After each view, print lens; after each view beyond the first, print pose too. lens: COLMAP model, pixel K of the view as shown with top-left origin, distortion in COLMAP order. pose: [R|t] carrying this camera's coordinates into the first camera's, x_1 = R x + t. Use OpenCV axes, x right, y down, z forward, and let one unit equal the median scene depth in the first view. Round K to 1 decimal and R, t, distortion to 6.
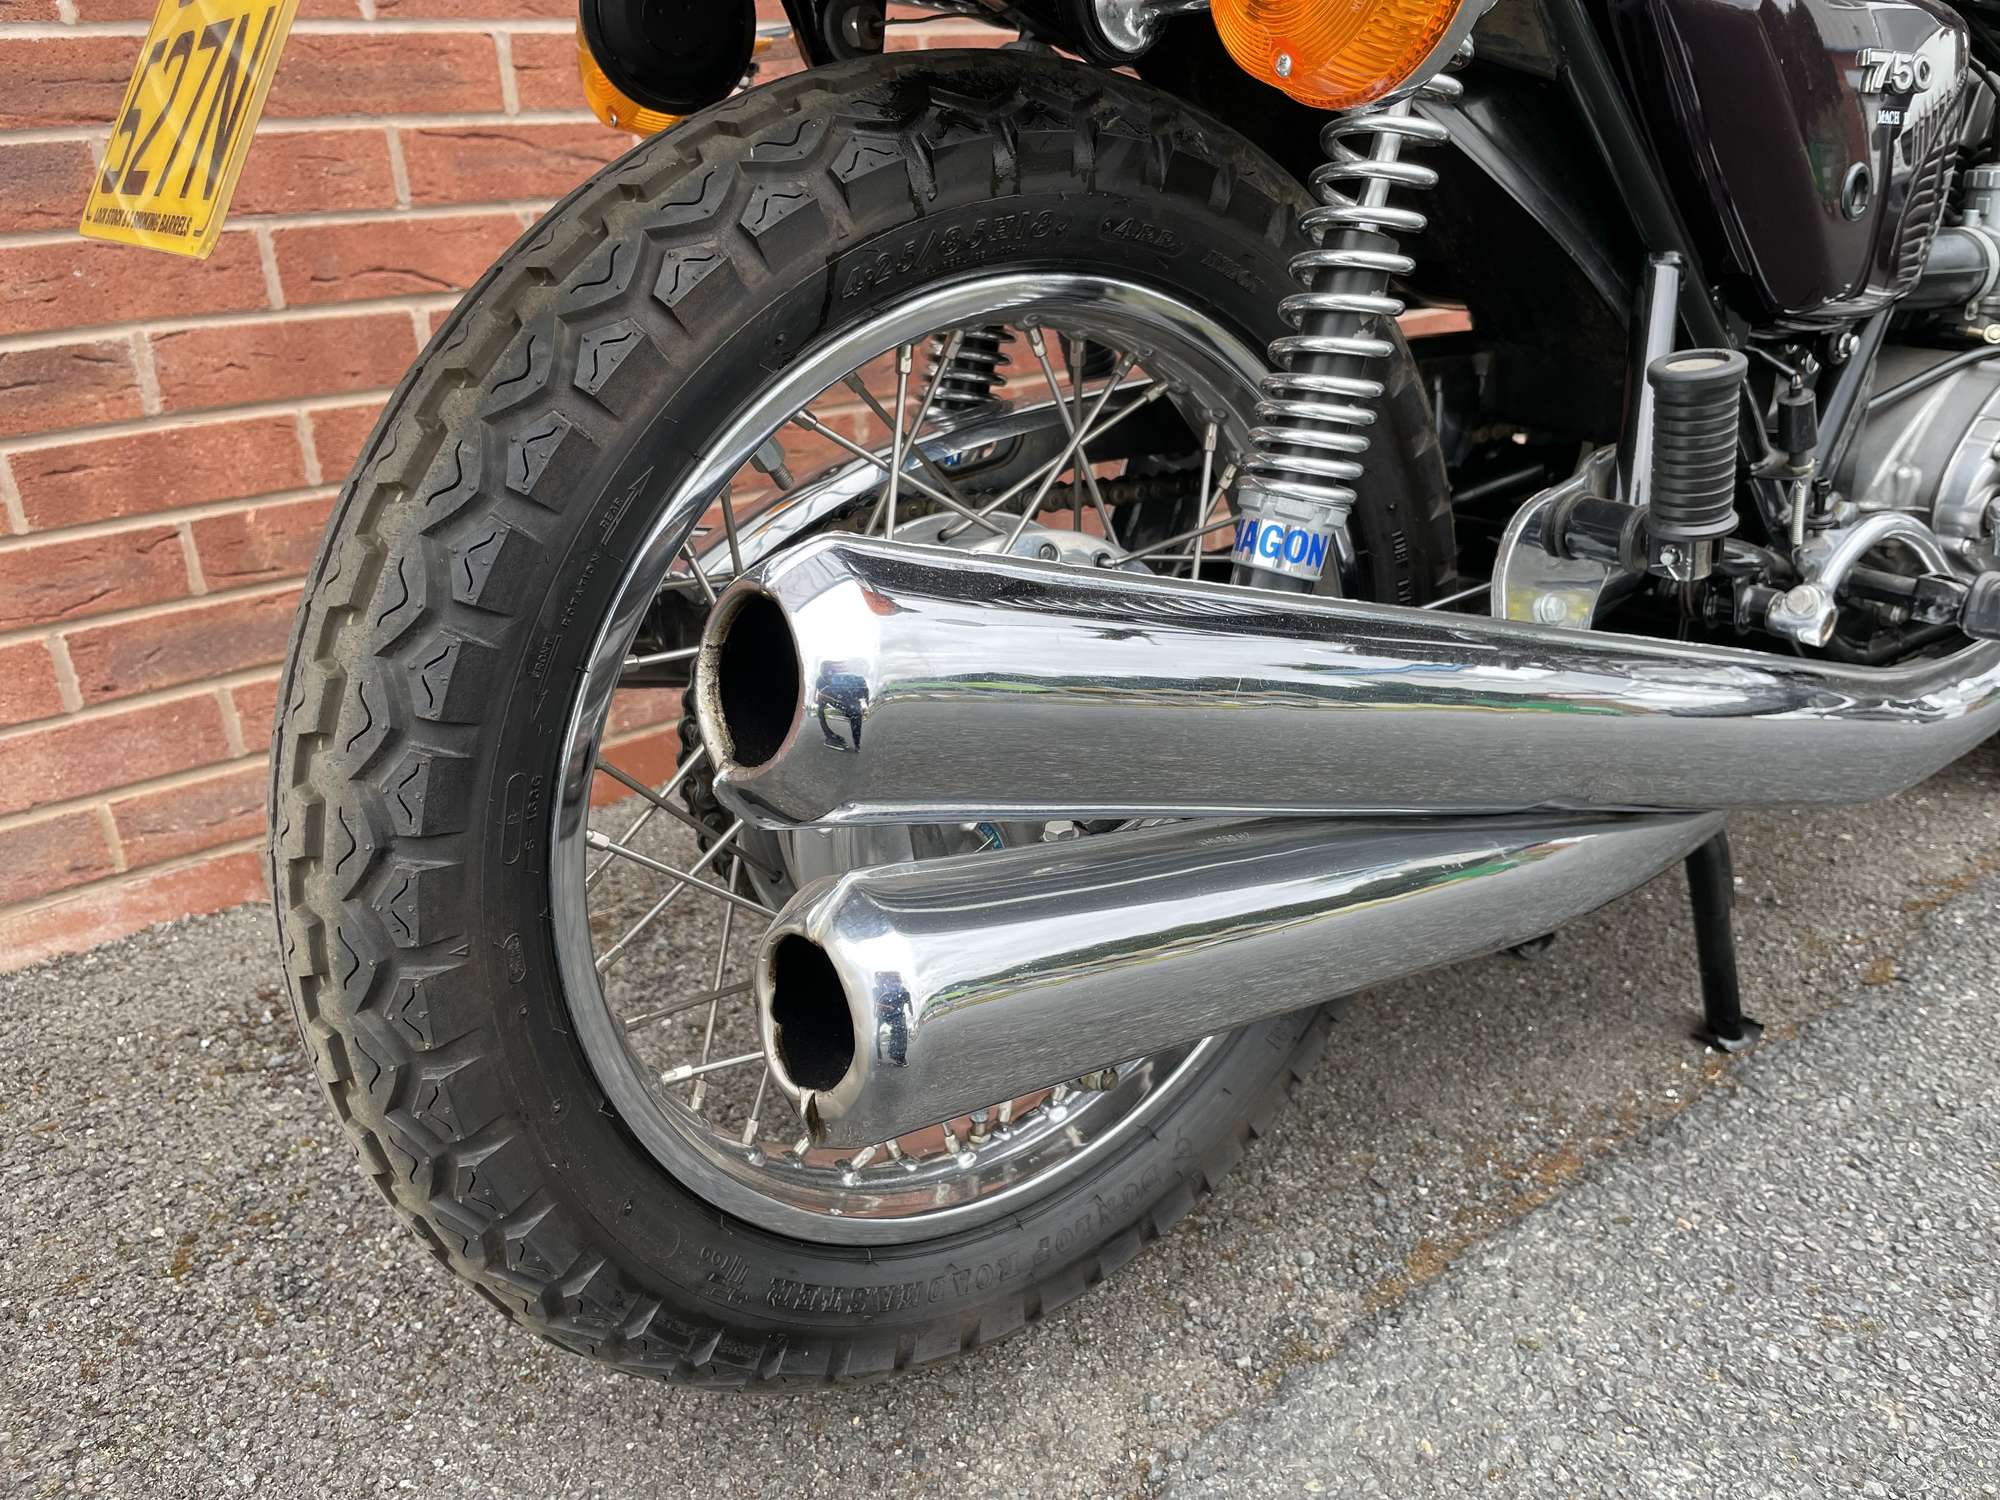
lens RADIAL K [[1515.3, 0, 1014.0], [0, 1515.3, 745.4], [0, 0, 1]] dist [0.076254, -0.113109]
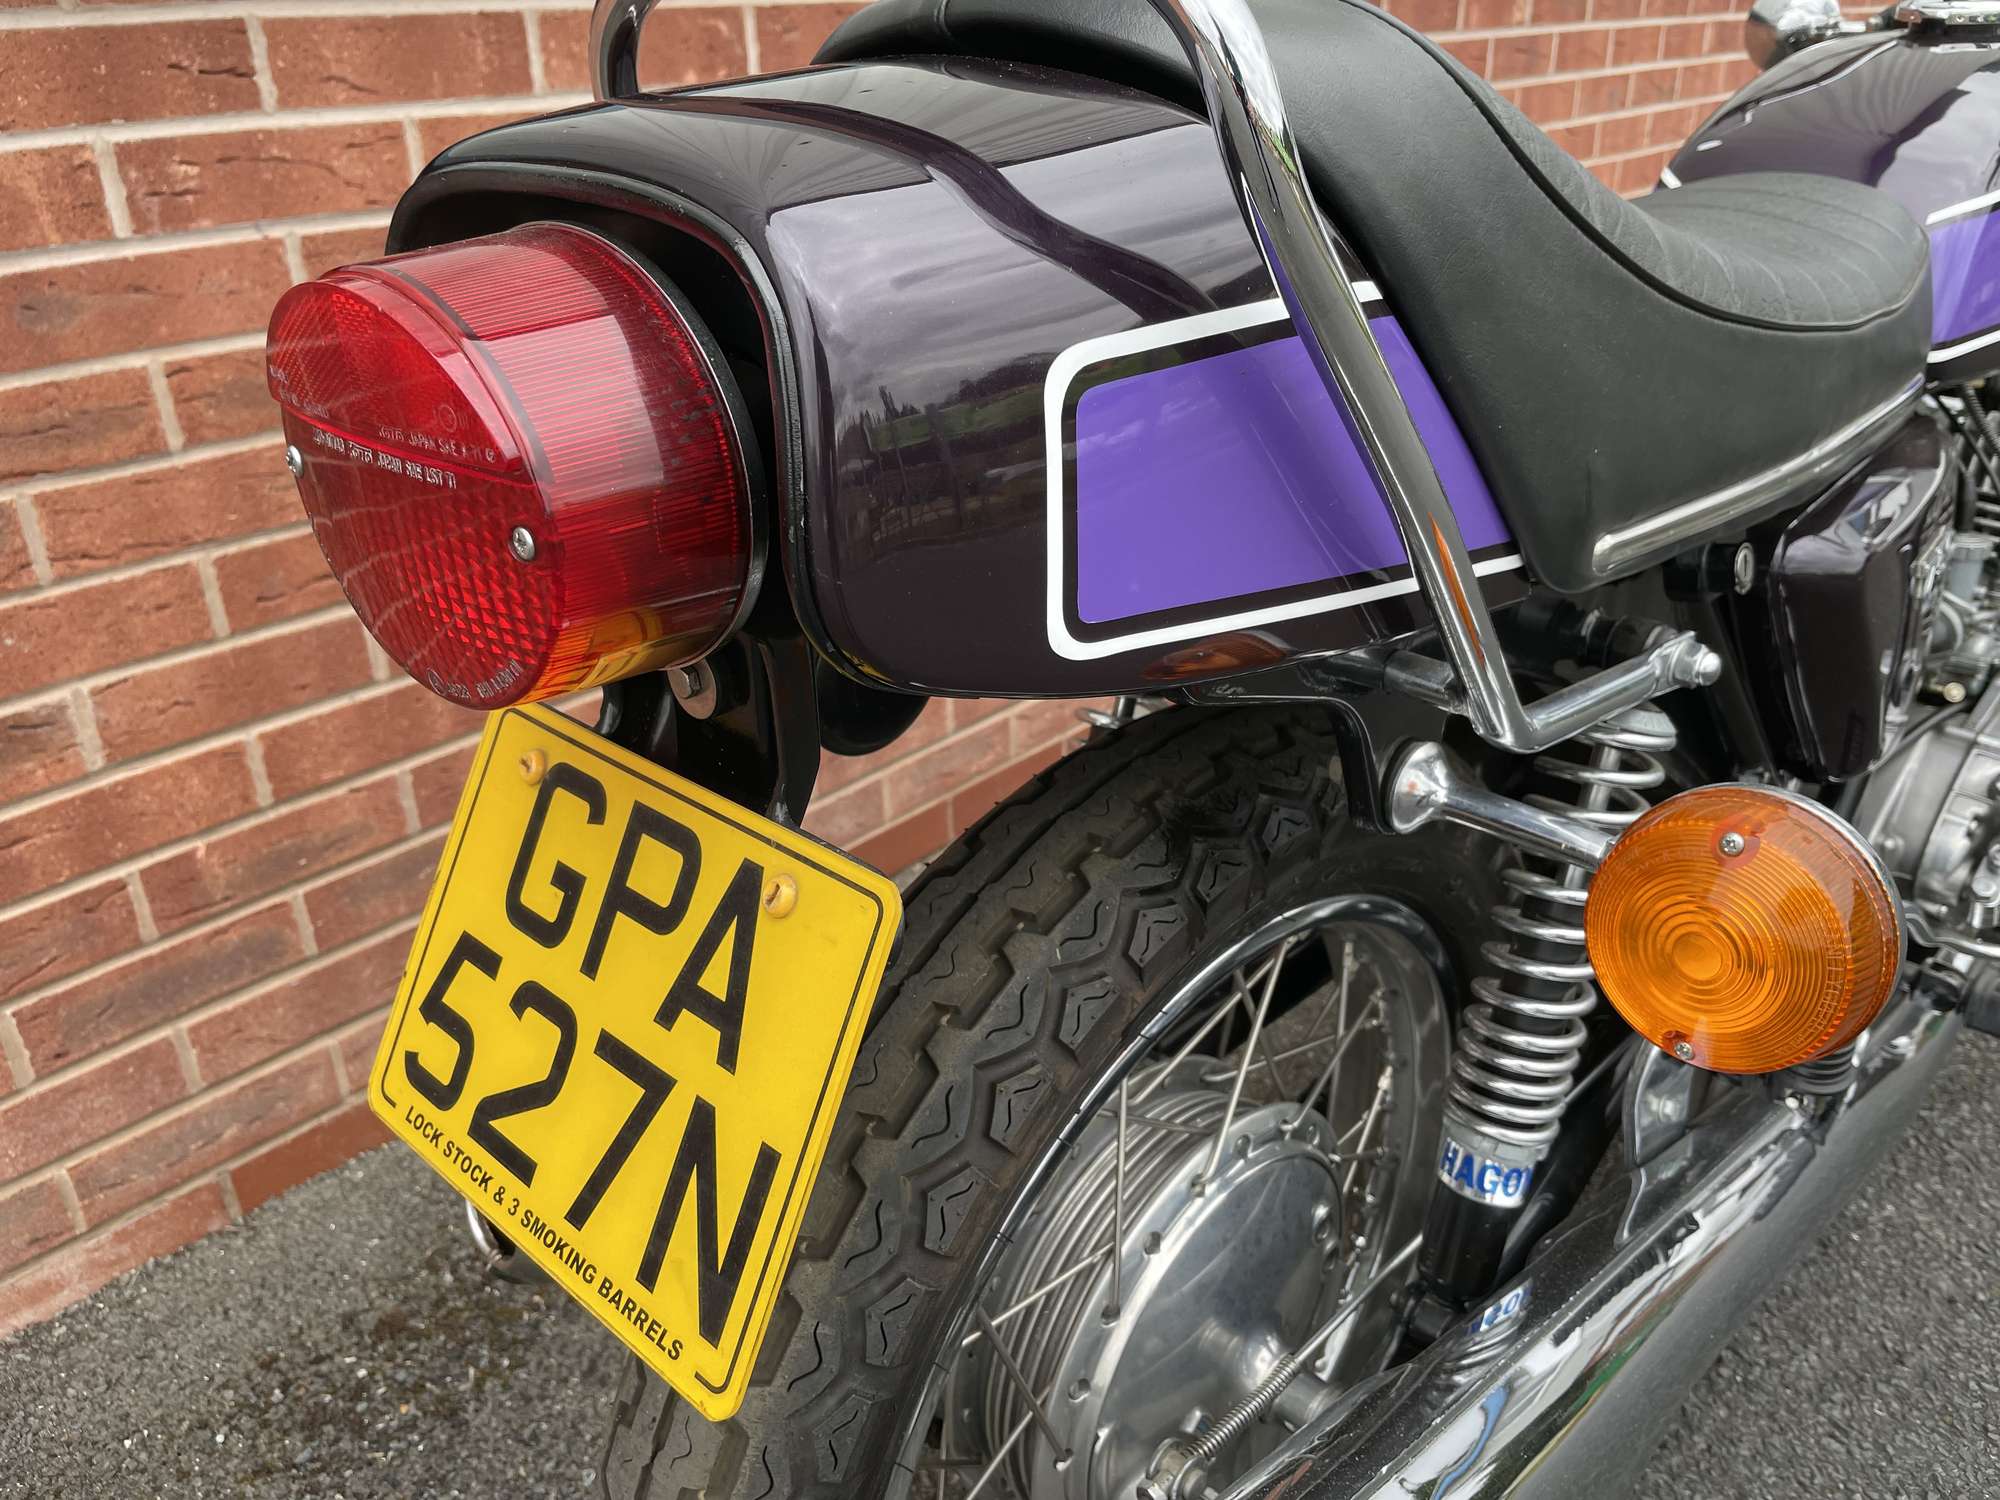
lens RADIAL K [[1520.6, 0, 997.0], [0, 1520.6, 740.2], [0, 0, 1]] dist [0.075365, -0.115896]
pose [[0.988170, -0.050219, 0.144908, -0.159149], [0.040861, 0.996926, 0.066844, -0.271889], [-0.147820, -0.060133, 0.987185, 0.010325]]
